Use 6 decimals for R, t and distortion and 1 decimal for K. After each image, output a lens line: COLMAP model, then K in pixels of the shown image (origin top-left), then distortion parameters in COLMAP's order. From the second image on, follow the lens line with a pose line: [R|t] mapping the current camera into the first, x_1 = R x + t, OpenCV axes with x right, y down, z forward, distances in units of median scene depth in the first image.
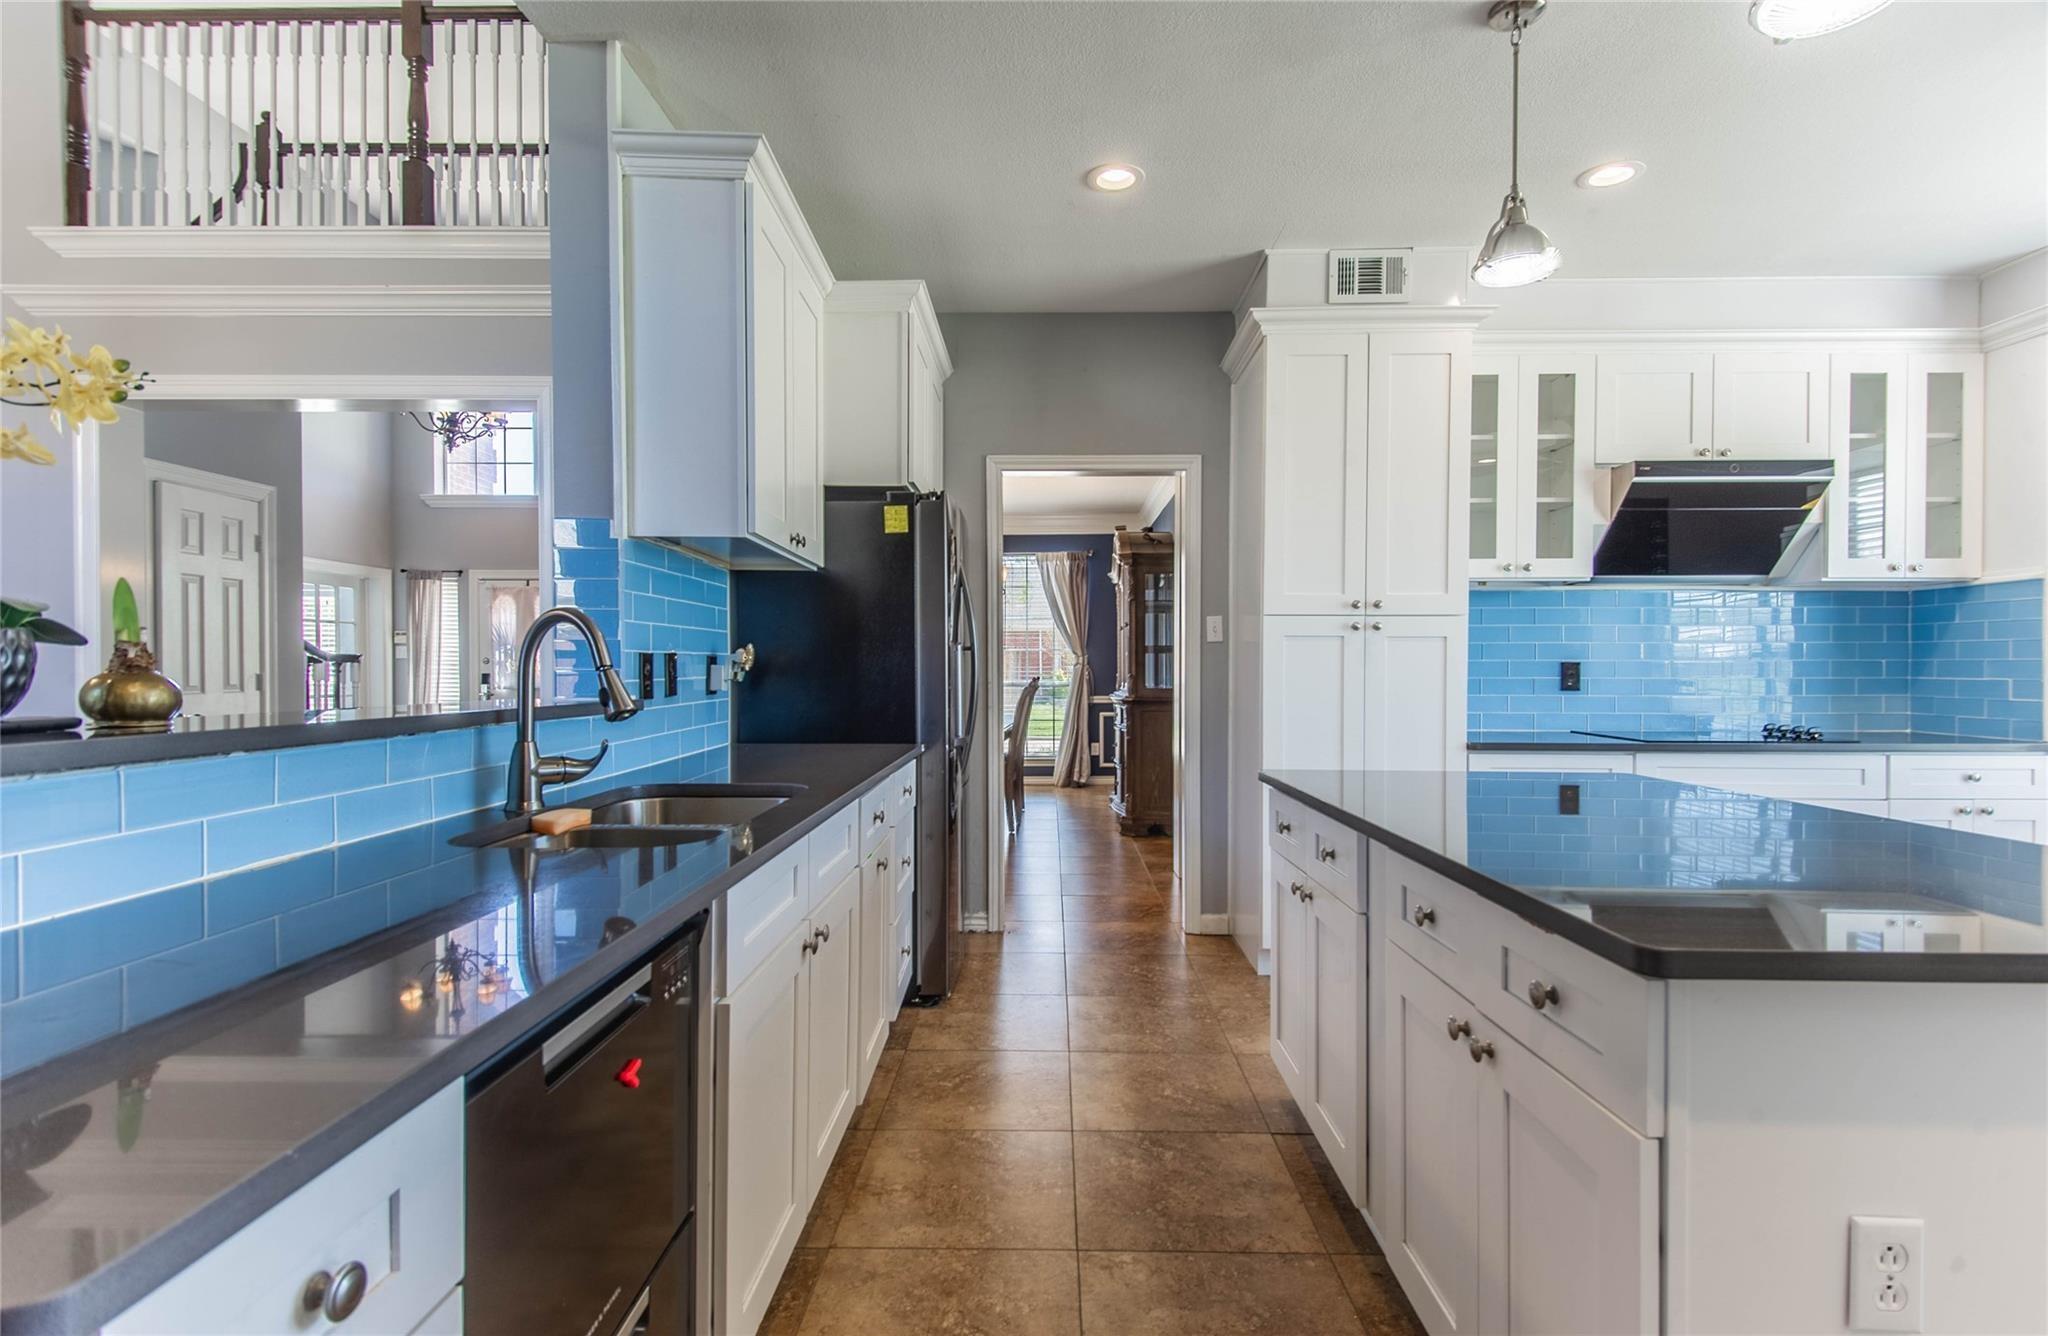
lens RADIAL K [[984.5, 0, 1007.6], [0, 984.5, 675.2], [0, 0, 1]] dist [0.030438, -0.016965]
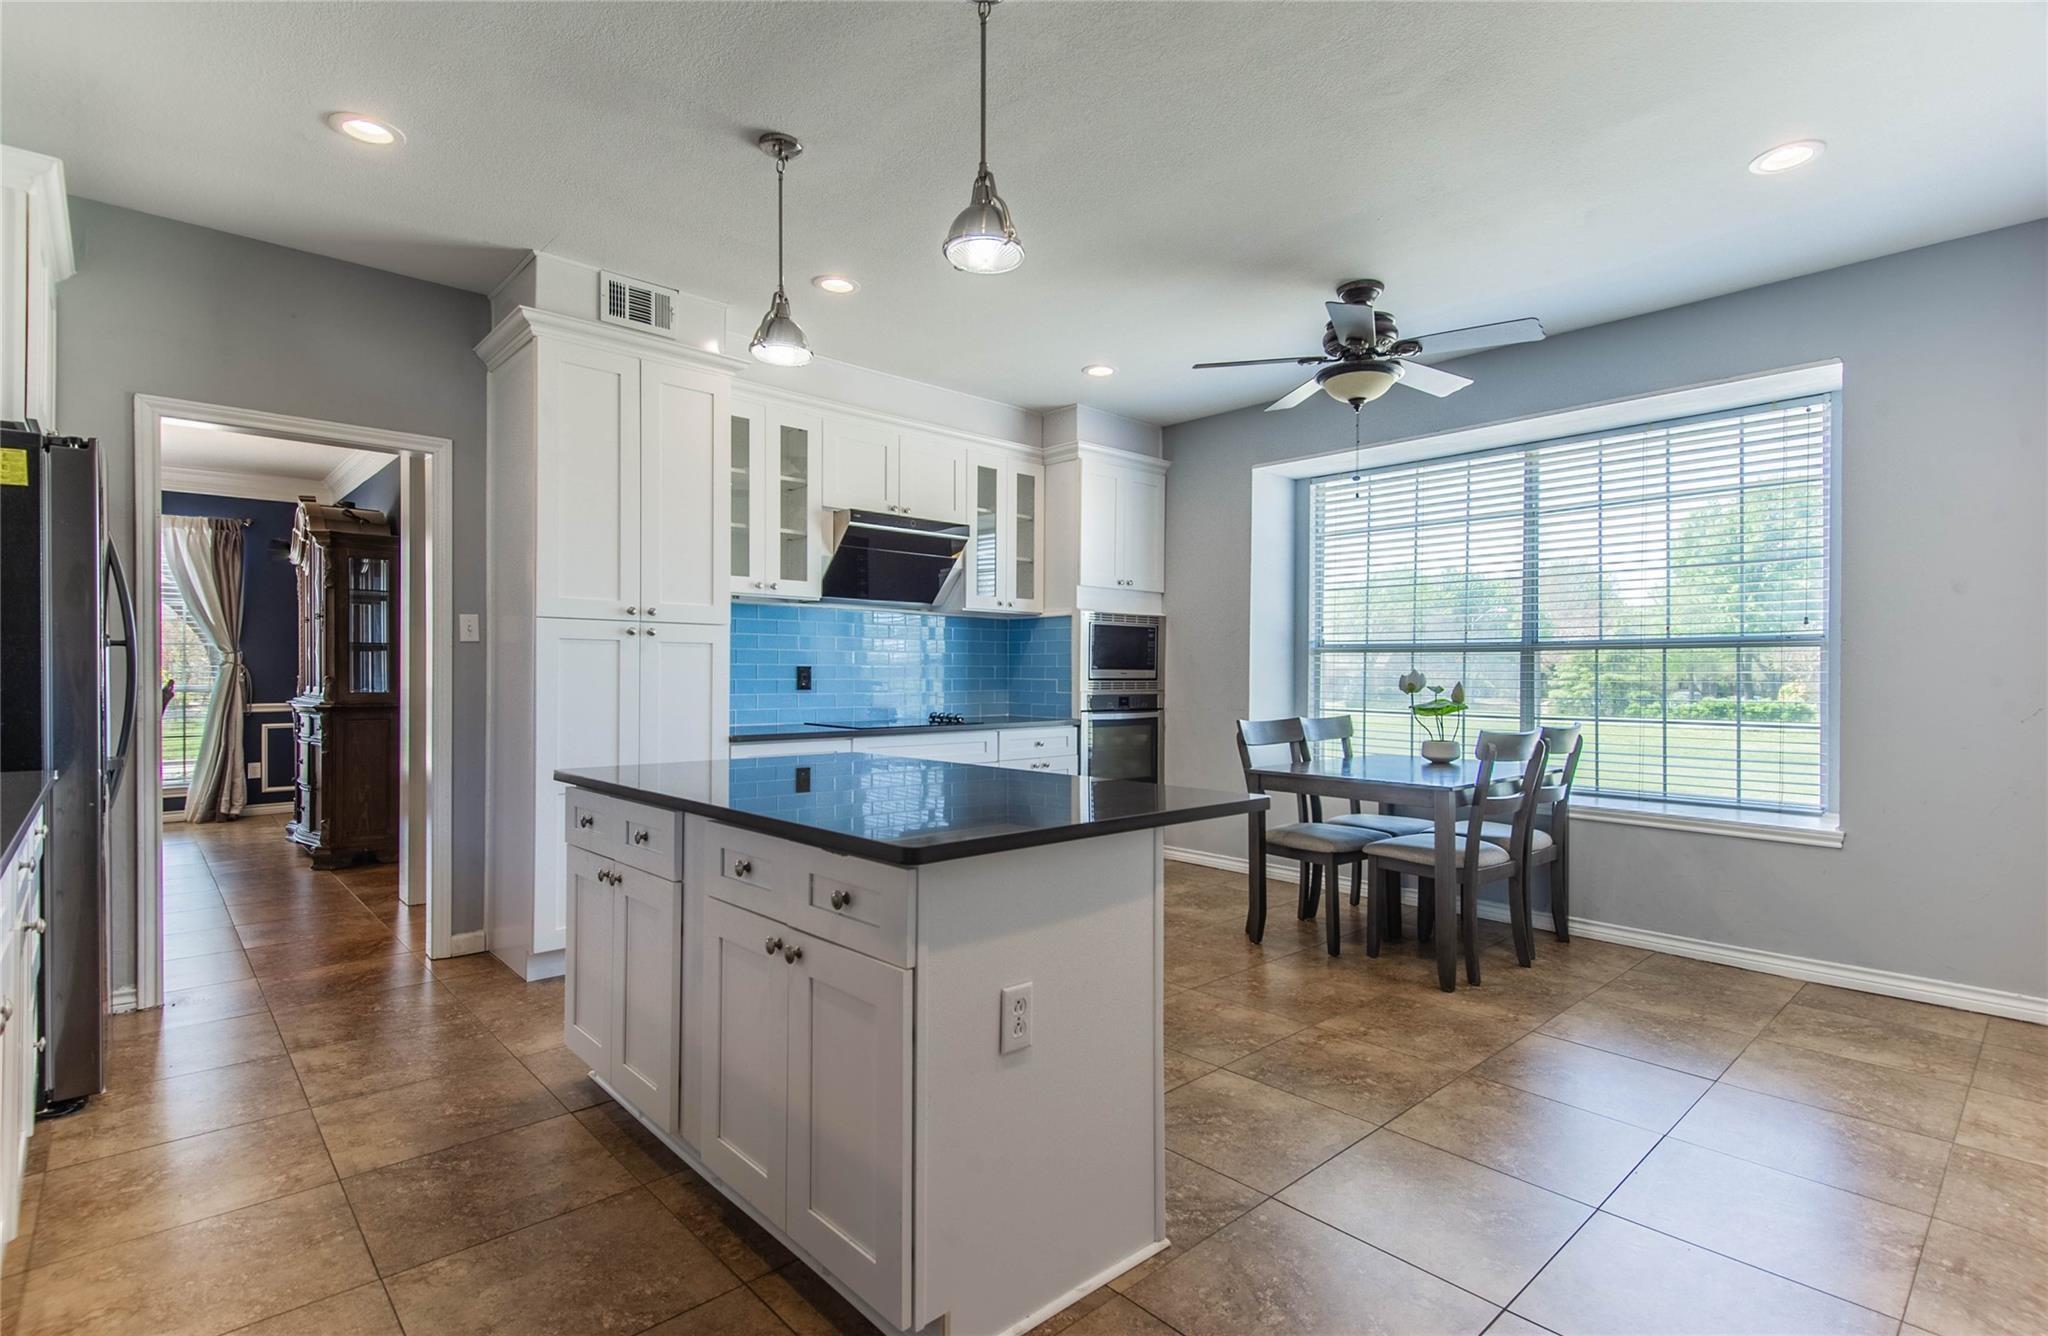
lens RADIAL K [[984.5, 0, 1039.8], [0, 984.5, 671.1], [0, 0, 1]] dist [0.030438, -0.016965]
pose [[0.714457, 0.002633, 0.699675, -0.078889], [0.001132, 0.999987, -0.004919, -0.001100], [-0.699679, 0.004306, 0.714445, -0.070379]]
